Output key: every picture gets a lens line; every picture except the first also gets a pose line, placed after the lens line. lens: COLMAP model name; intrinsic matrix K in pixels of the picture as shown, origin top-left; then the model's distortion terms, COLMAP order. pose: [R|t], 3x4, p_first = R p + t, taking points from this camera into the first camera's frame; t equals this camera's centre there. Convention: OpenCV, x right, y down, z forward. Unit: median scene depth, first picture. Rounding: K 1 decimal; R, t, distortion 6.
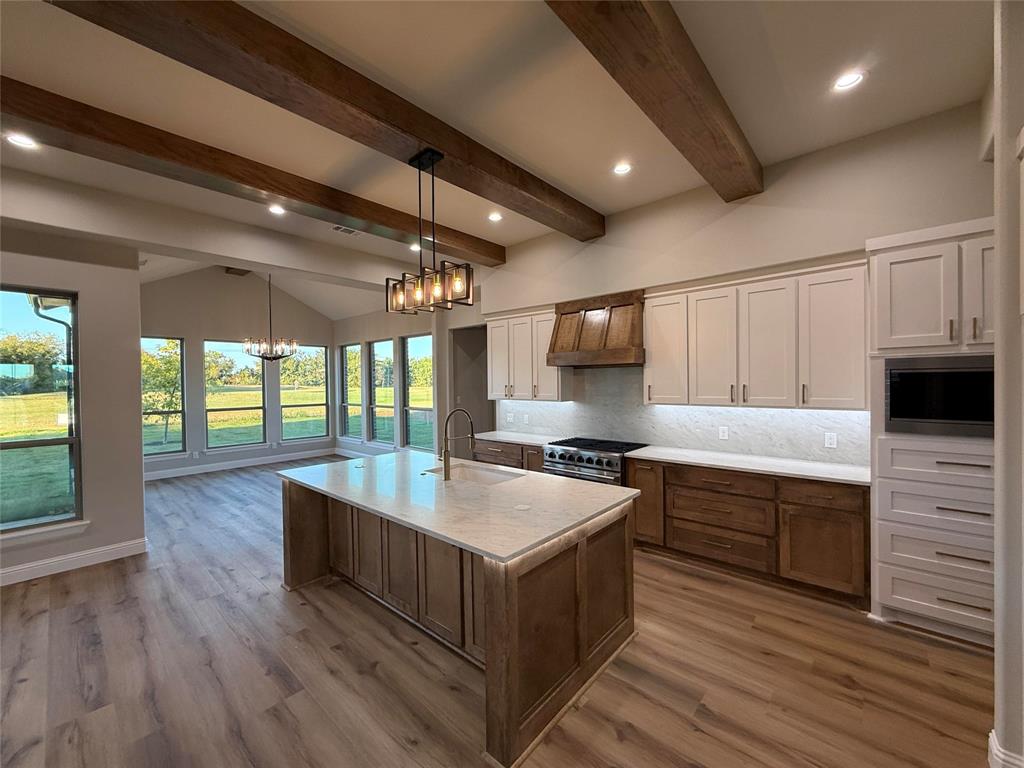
lens RADIAL K [[408.4, 0, 509.1], [0, 408.4, 386.0], [0, 0, 1]] dist [-0.000311, -0.000063]
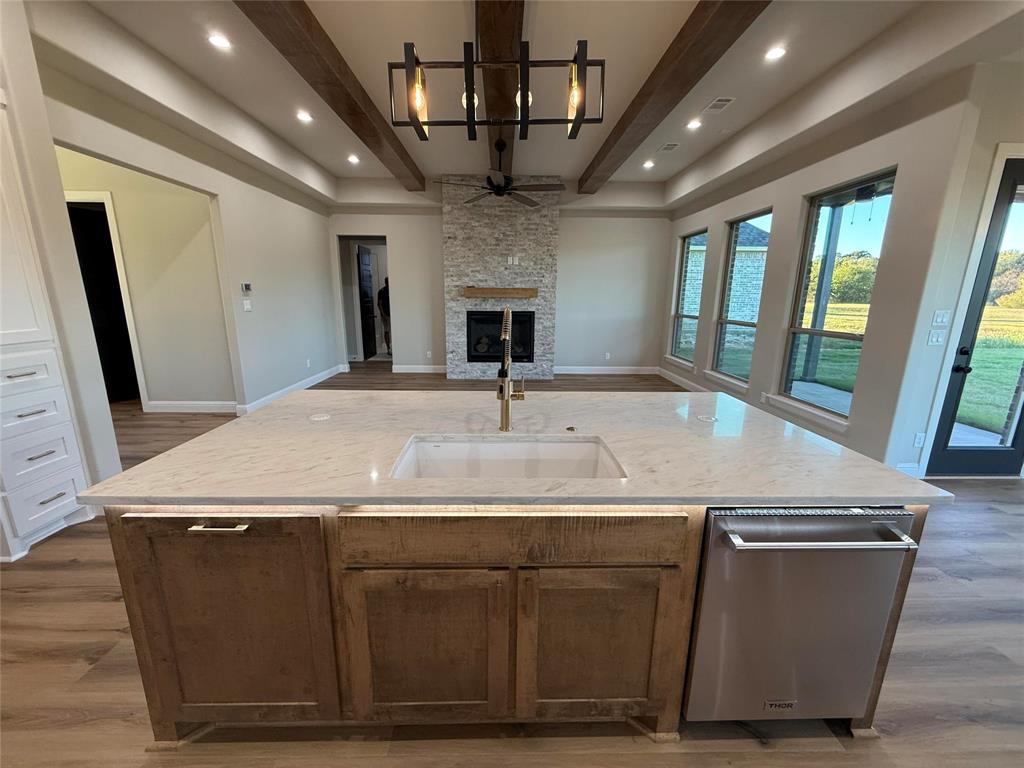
lens RADIAL K [[408.4, 0, 509.1], [0, 408.4, 386.0], [0, 0, 1]] dist [-0.000311, -0.000063]
pose [[-0.731485, 0.154913, -0.664027, 0.187887], [-0.007668, 0.971919, 0.235190, 0.026957], [0.681814, 0.177129, -0.709757, 1.198318]]
